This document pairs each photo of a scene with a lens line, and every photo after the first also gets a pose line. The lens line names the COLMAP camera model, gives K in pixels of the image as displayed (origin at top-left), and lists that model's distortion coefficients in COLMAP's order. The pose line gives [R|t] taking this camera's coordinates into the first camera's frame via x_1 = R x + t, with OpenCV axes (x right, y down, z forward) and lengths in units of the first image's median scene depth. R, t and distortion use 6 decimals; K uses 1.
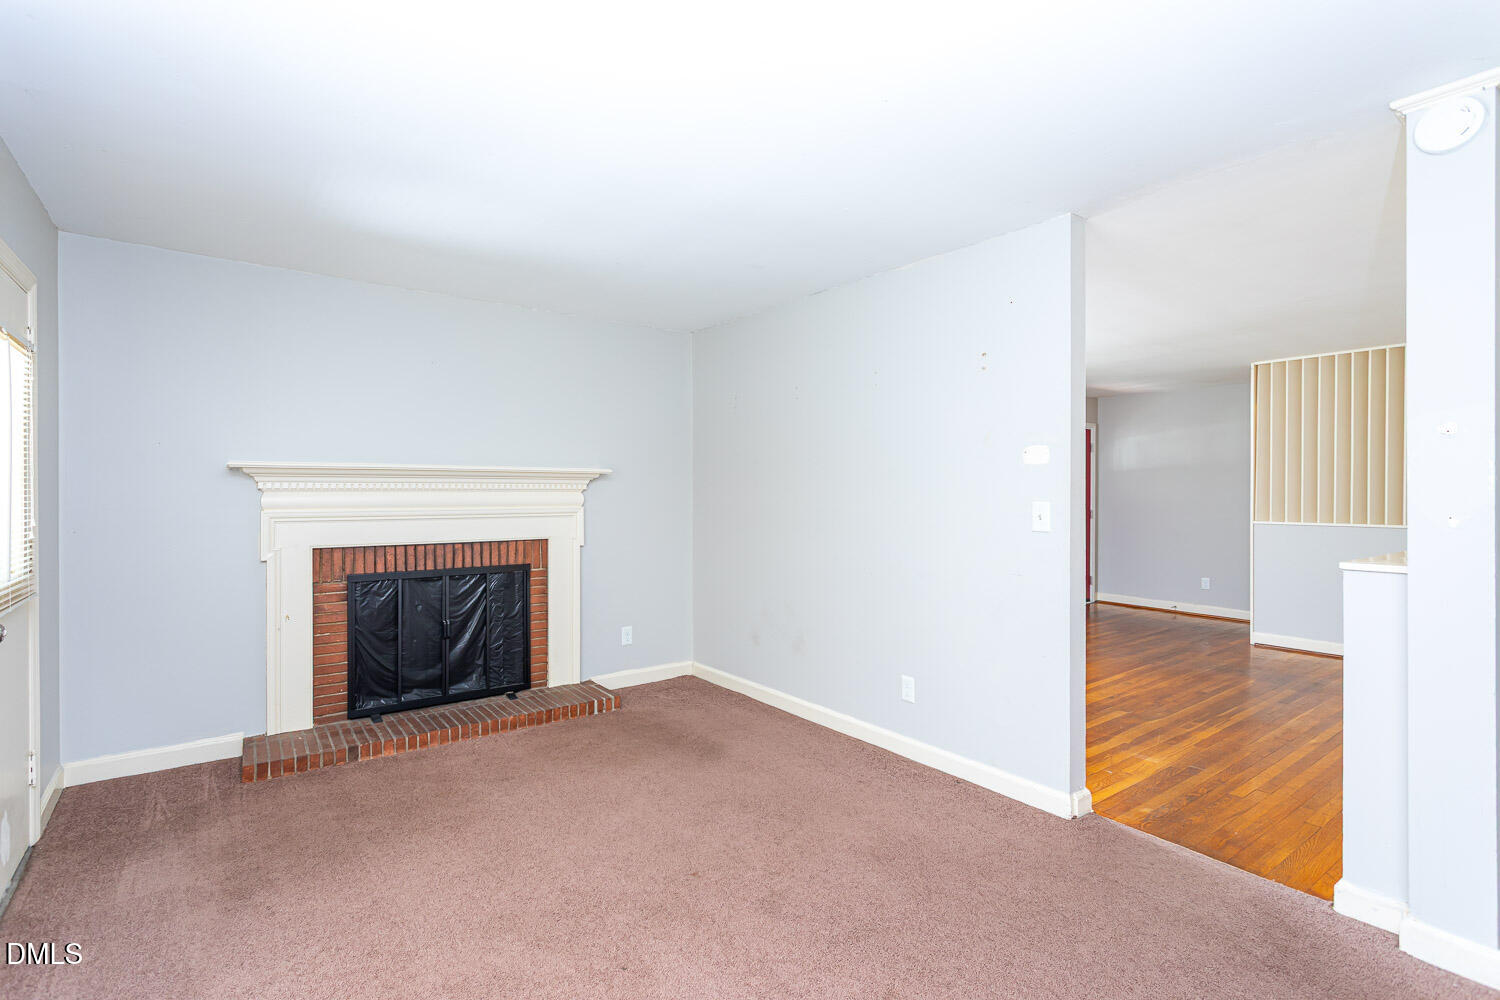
lens RADIAL K [[705.3, 0, 737.9], [0, 705.3, 493.8], [0, 0, 1]] dist [-0.000400, 0.000762]
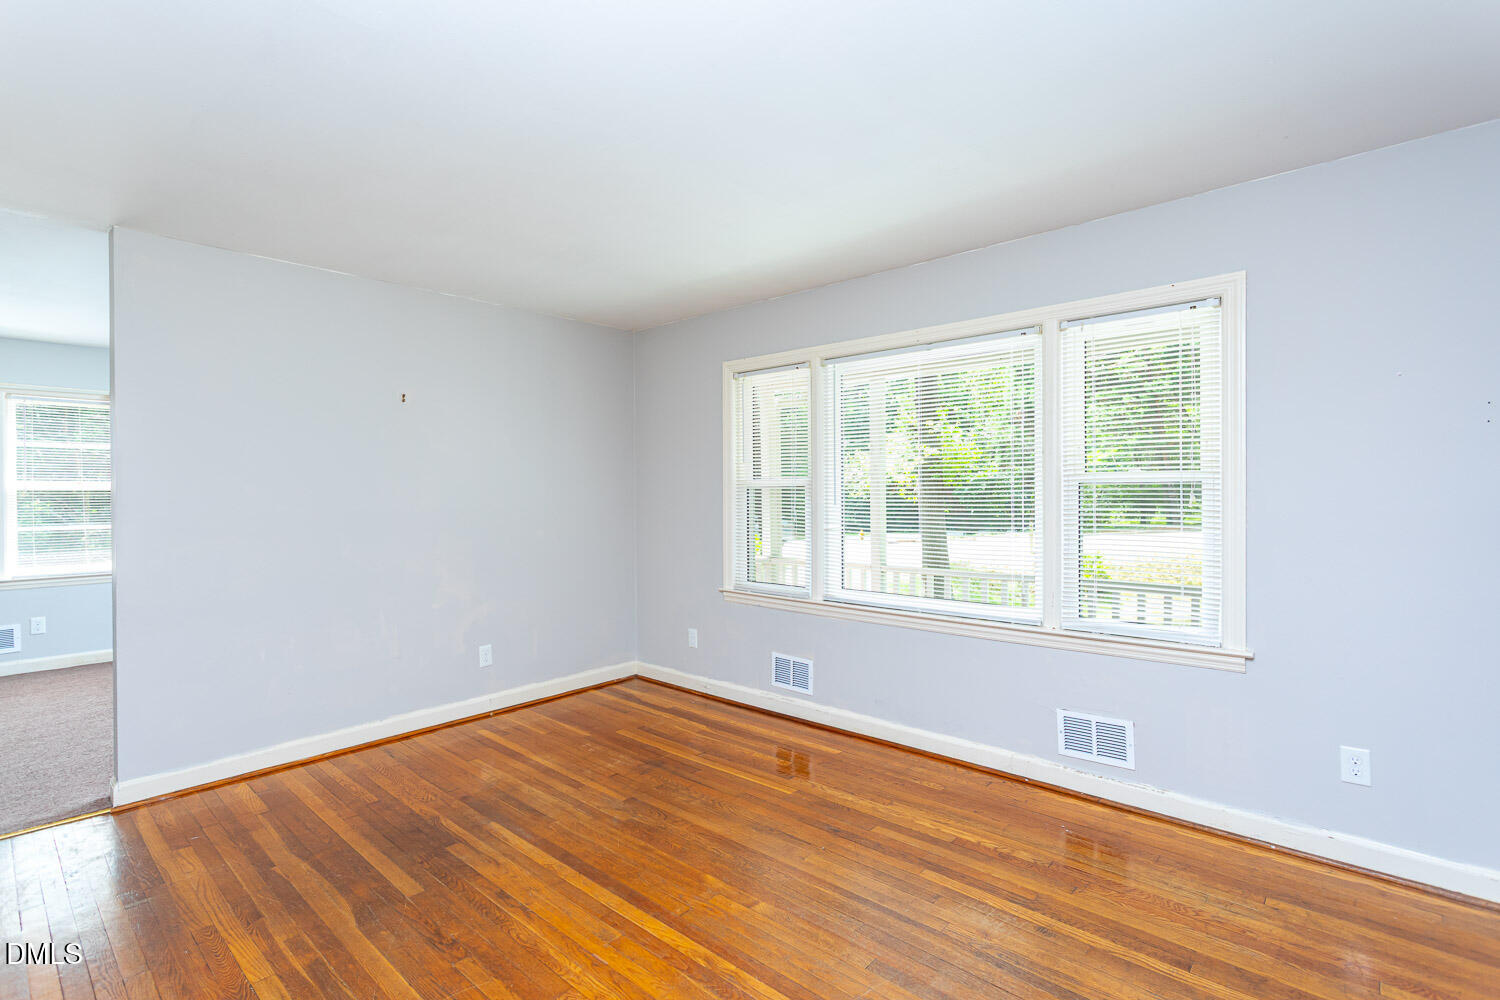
lens RADIAL K [[705.3, 0, 737.9], [0, 705.3, 493.8], [0, 0, 1]] dist [-0.000400, 0.000762]
pose [[0.195999, 0.001595, -0.980603, 1.107698], [0.003023, 0.999993, 0.002231, -0.001218], [0.980599, -0.003402, 0.195992, 1.114943]]
